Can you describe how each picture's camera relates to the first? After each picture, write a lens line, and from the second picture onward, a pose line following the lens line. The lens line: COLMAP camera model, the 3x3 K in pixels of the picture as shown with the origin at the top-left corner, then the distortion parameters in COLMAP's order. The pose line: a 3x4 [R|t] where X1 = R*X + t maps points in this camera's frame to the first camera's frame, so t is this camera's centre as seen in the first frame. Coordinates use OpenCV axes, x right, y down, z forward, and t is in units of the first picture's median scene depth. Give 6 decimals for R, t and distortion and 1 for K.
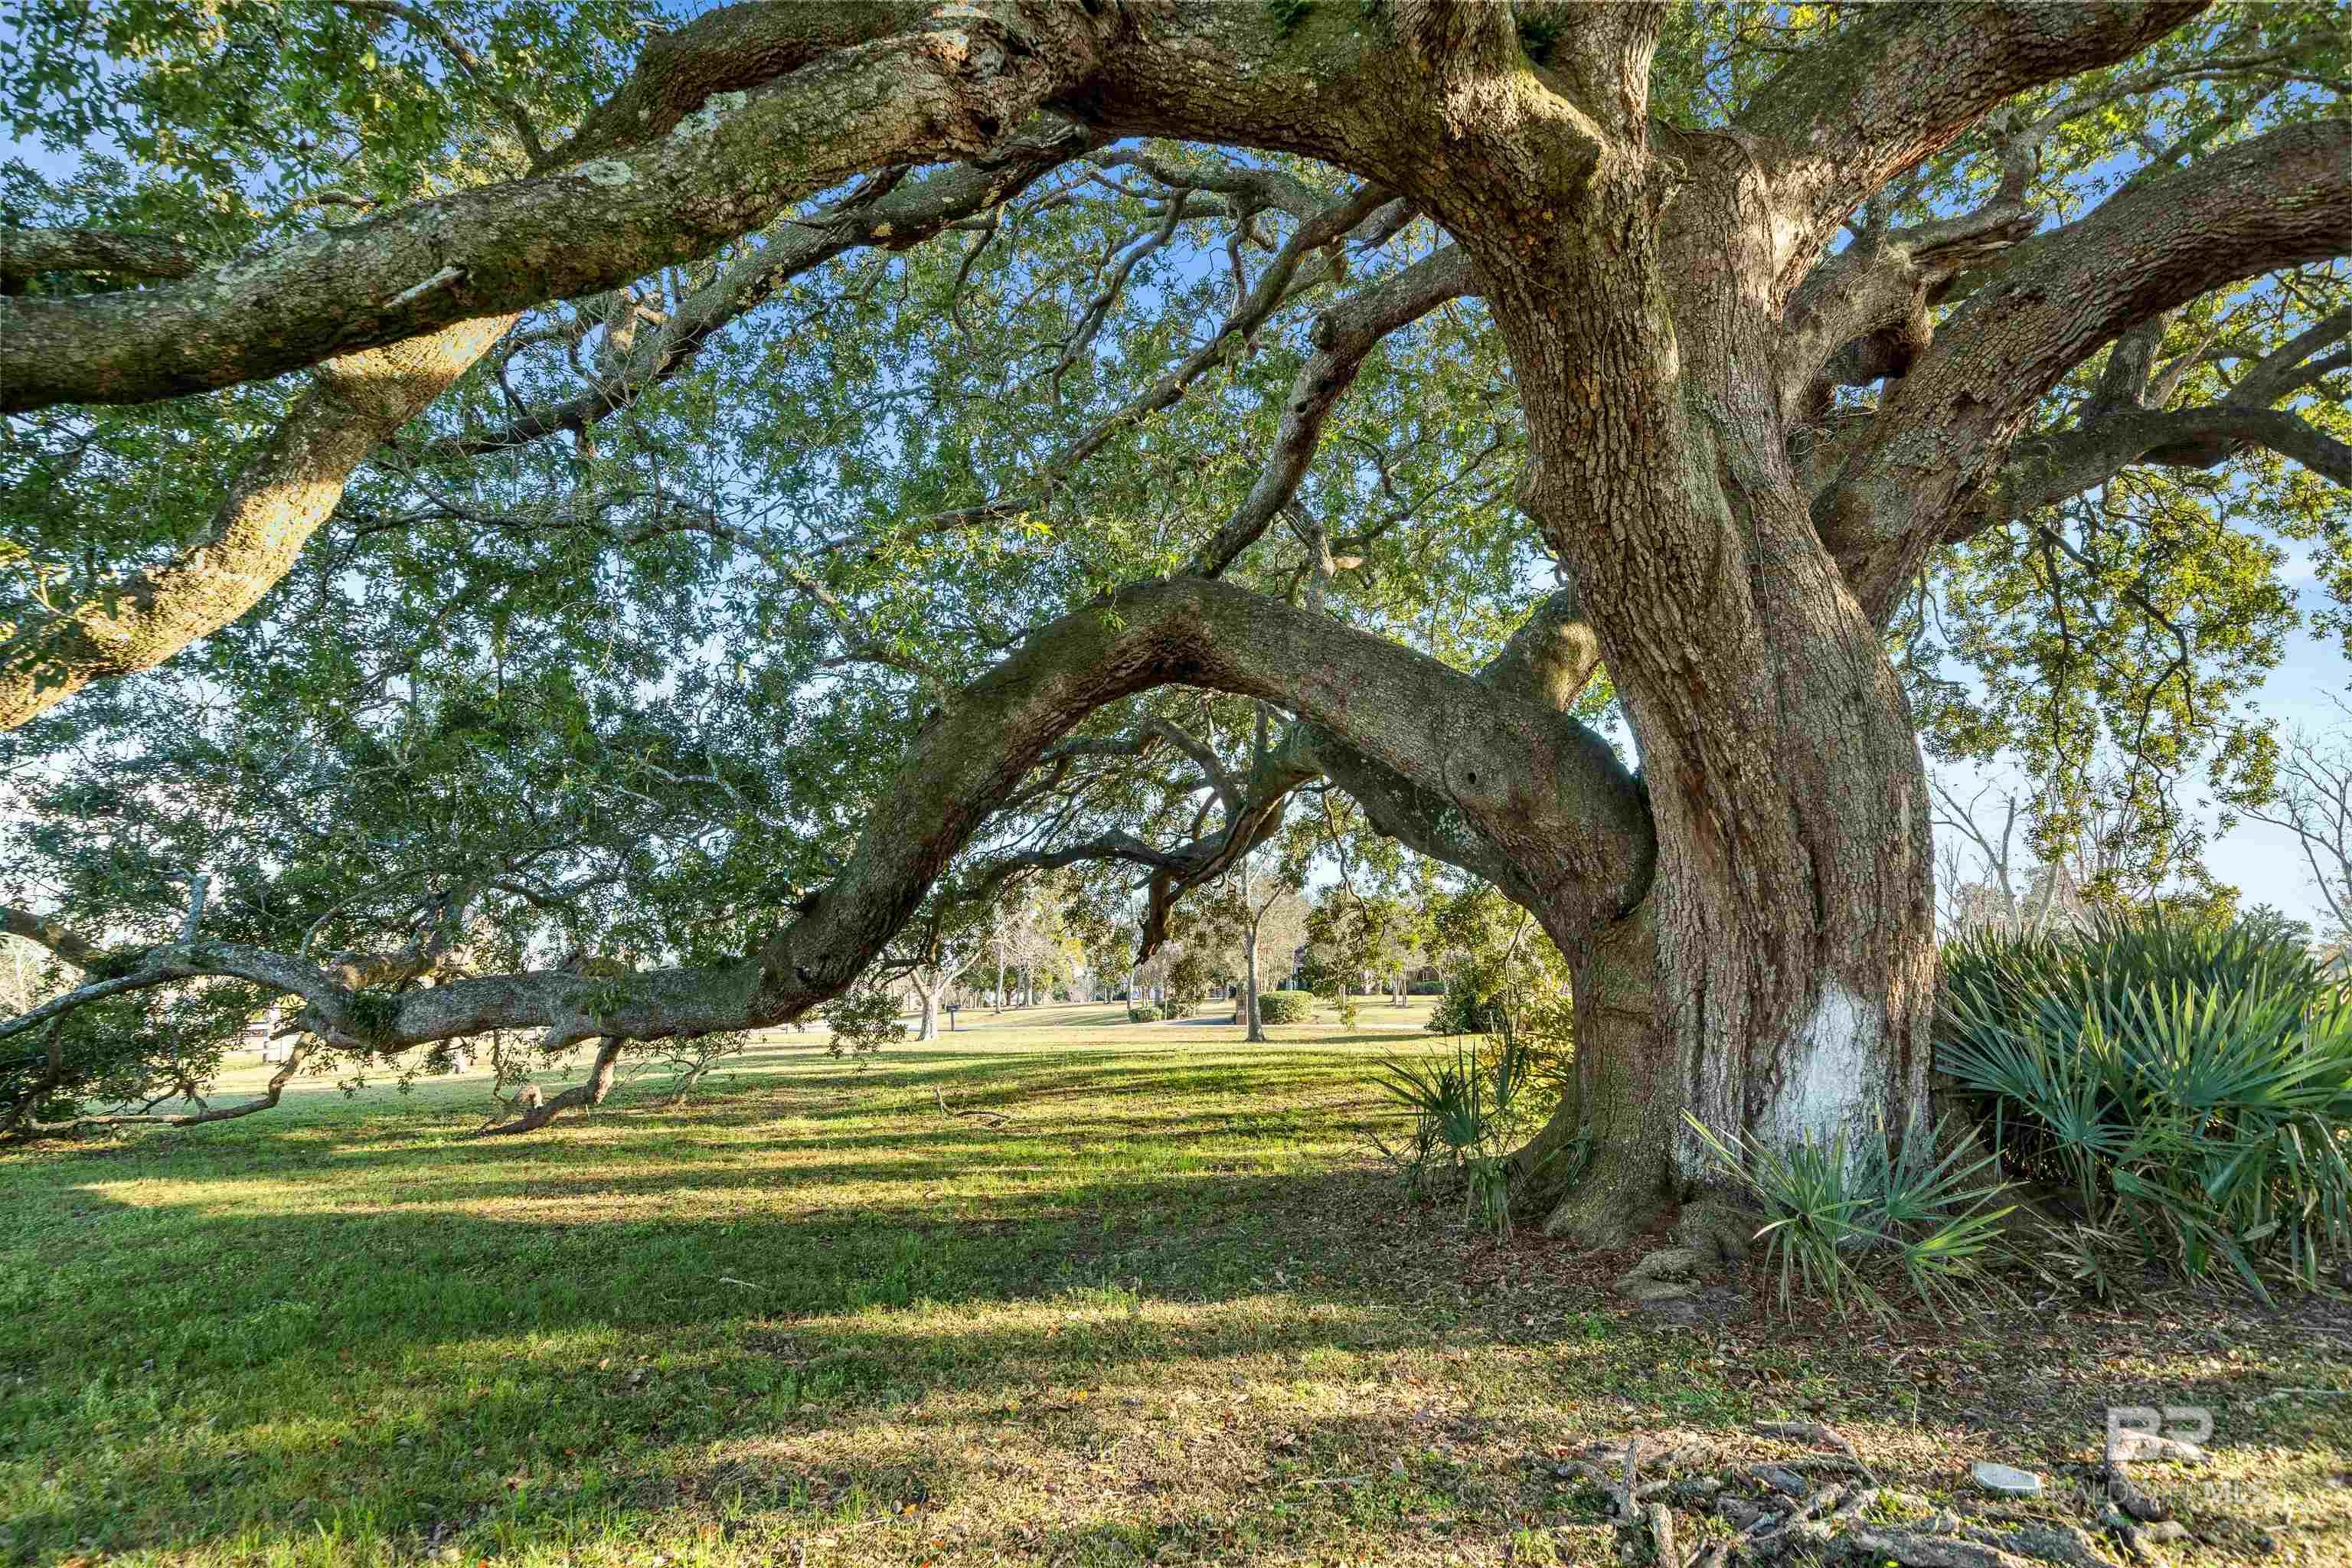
lens RADIAL K [[1320.9, 0, 1184.8], [0, 1320.9, 790.1], [0, 0, 1]] dist [-0.002070, 0.002558]
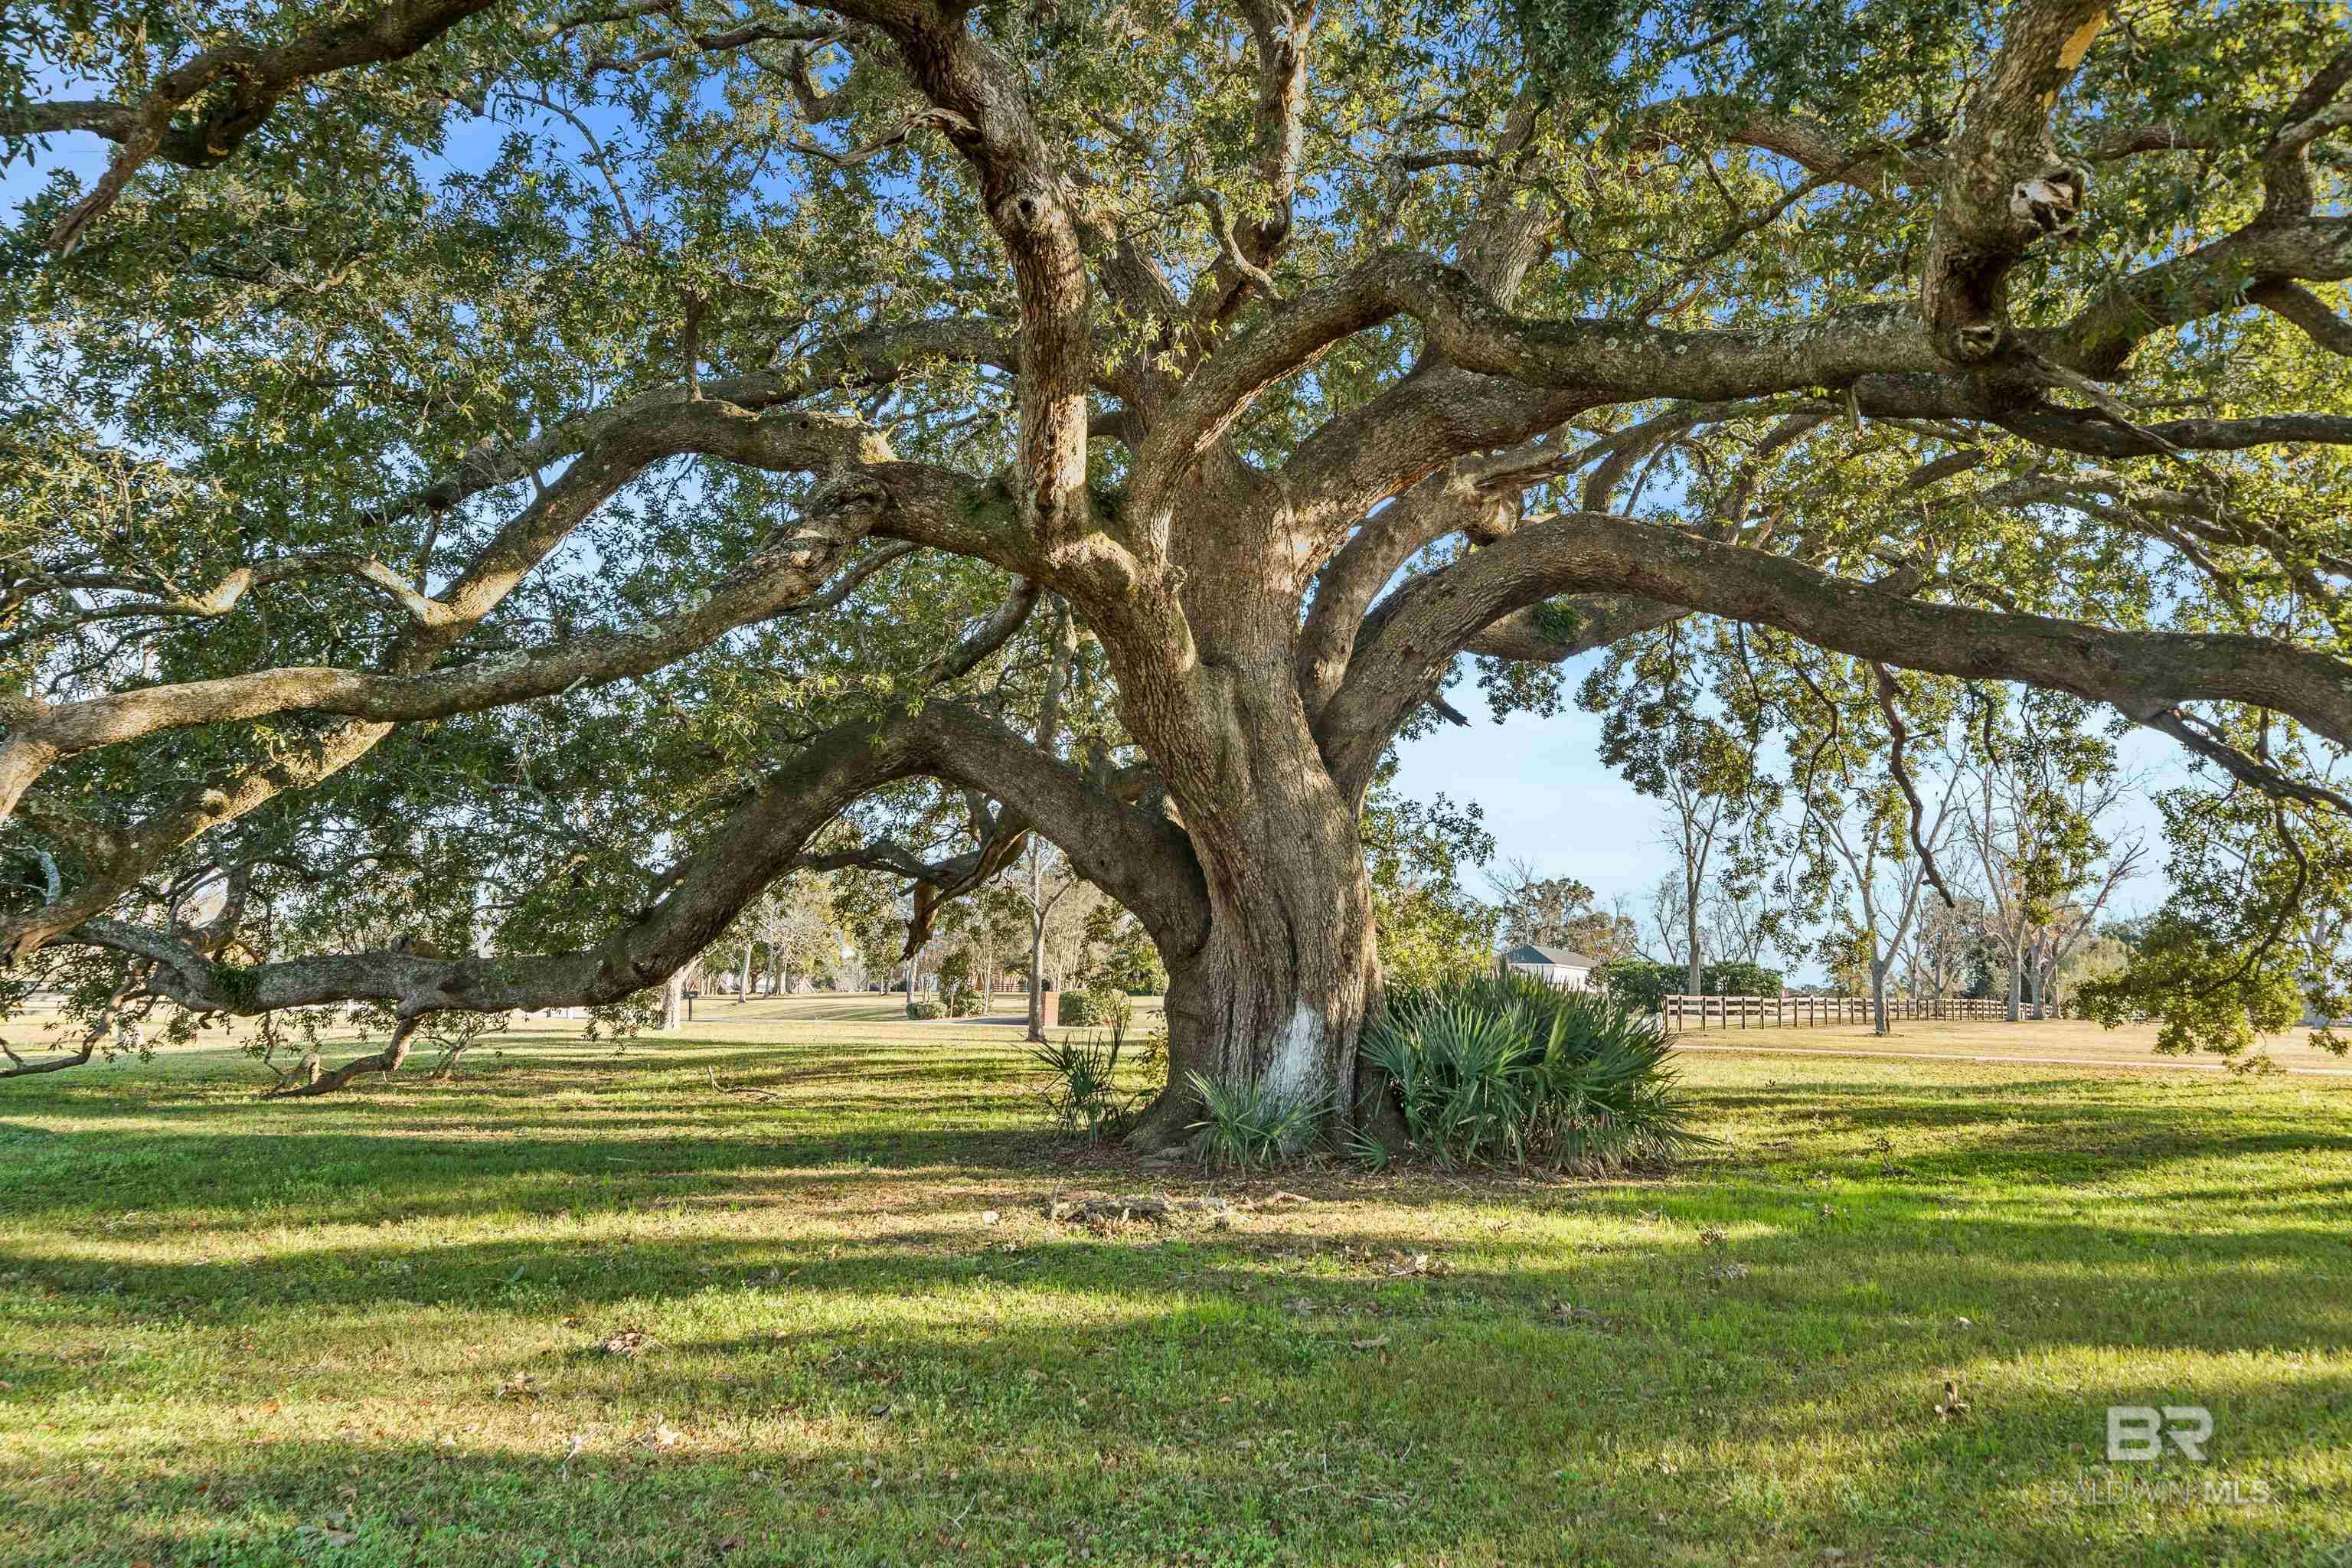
lens RADIAL K [[1650.8, 0, 1178.4], [0, 1650.8, 795.0], [0, 0, 1]] dist [-0.000700, 0.002624]
pose [[0.992402, 0.049676, 0.112564, 0.031557], [-0.053618, 0.998040, 0.032265, -0.062167], [-0.110741, -0.038055, 0.993120, -0.376281]]
